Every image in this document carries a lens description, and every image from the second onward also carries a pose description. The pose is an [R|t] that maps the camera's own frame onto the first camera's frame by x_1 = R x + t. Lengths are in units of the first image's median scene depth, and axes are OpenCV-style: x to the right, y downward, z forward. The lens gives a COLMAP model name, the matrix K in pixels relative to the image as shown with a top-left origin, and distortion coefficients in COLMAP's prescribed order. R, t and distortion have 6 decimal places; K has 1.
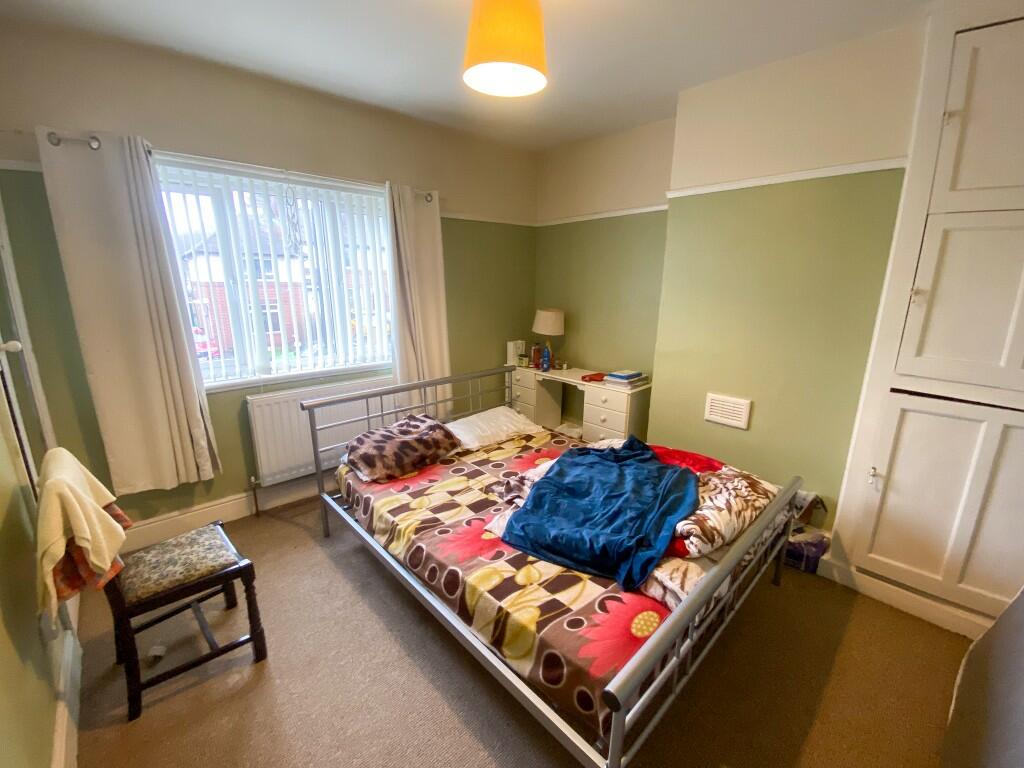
lens RADIAL K [[412.5, 0, 512.0], [0, 412.5, 384.0], [0, 0, 1]] dist [0.032667, -0.027678]
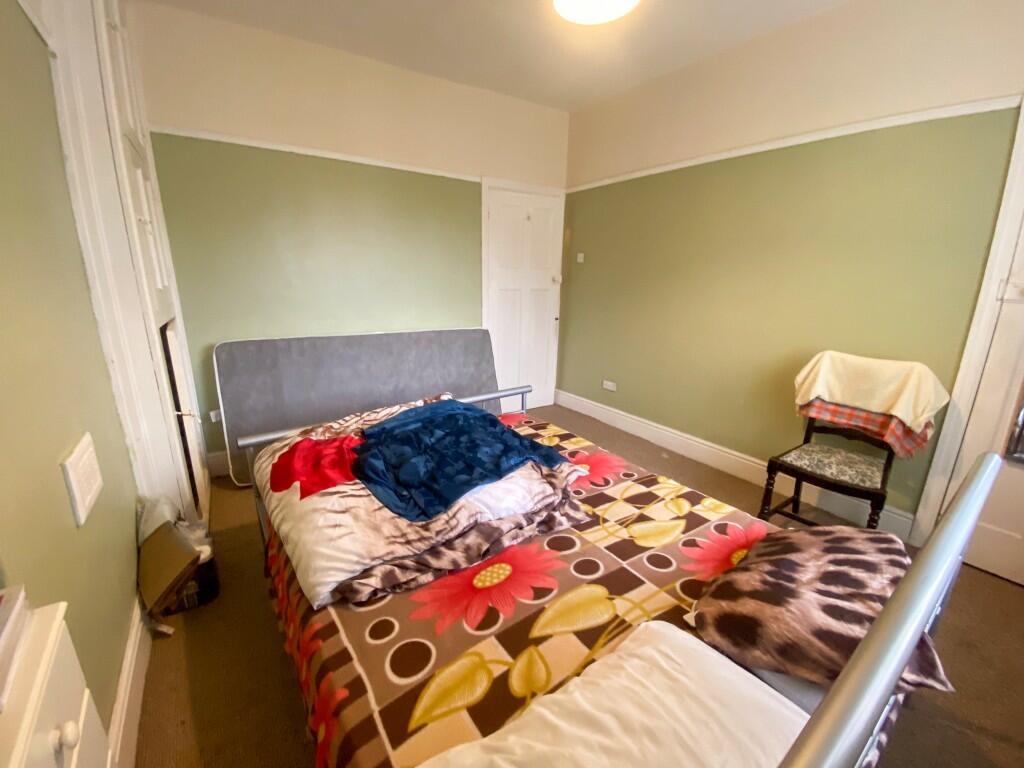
lens RADIAL K [[412.5, 0, 512.0], [0, 412.5, 384.0], [0, 0, 1]] dist [0.032667, -0.027678]
pose [[-0.990876, -0.058175, 0.121573, 0.007281], [0.008365, 0.873758, 0.486289, -0.267462], [-0.134516, 0.482869, -0.865299, 1.451251]]
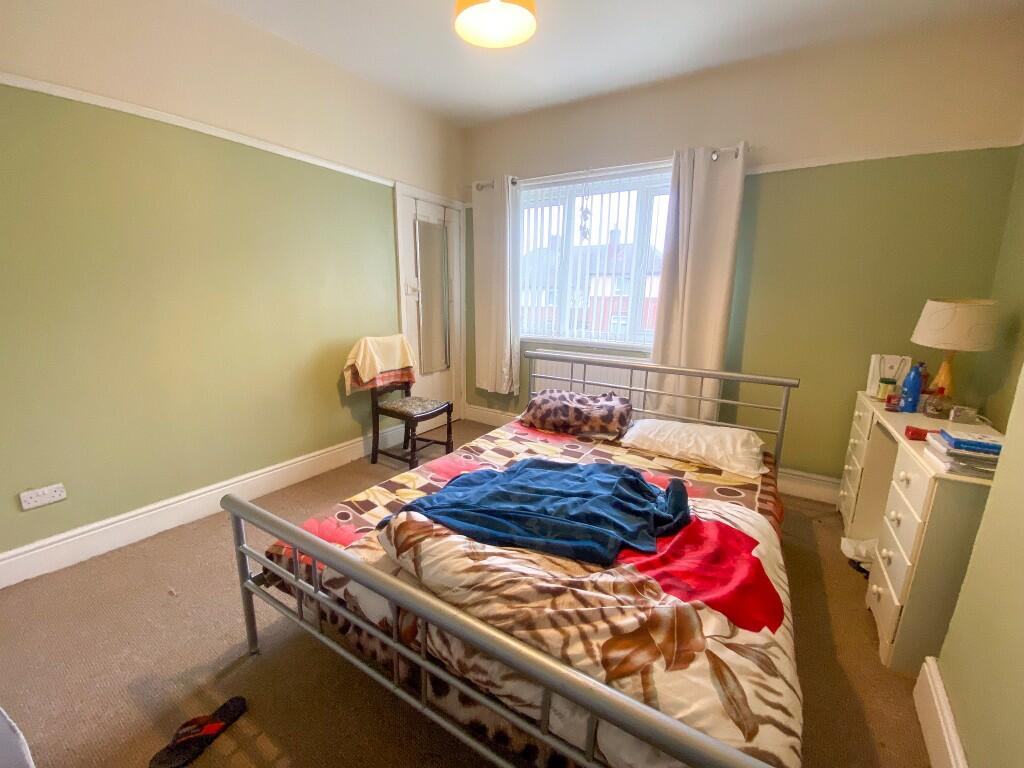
lens RADIAL K [[412.5, 0, 512.0], [0, 412.5, 384.0], [0, 0, 1]] dist [0.032667, -0.027678]
pose [[0.256582, 0.203277, -0.944904, 0.729739], [-0.255347, 0.957155, 0.136575, -0.021579], [0.932182, 0.206236, 0.297495, 0.588180]]
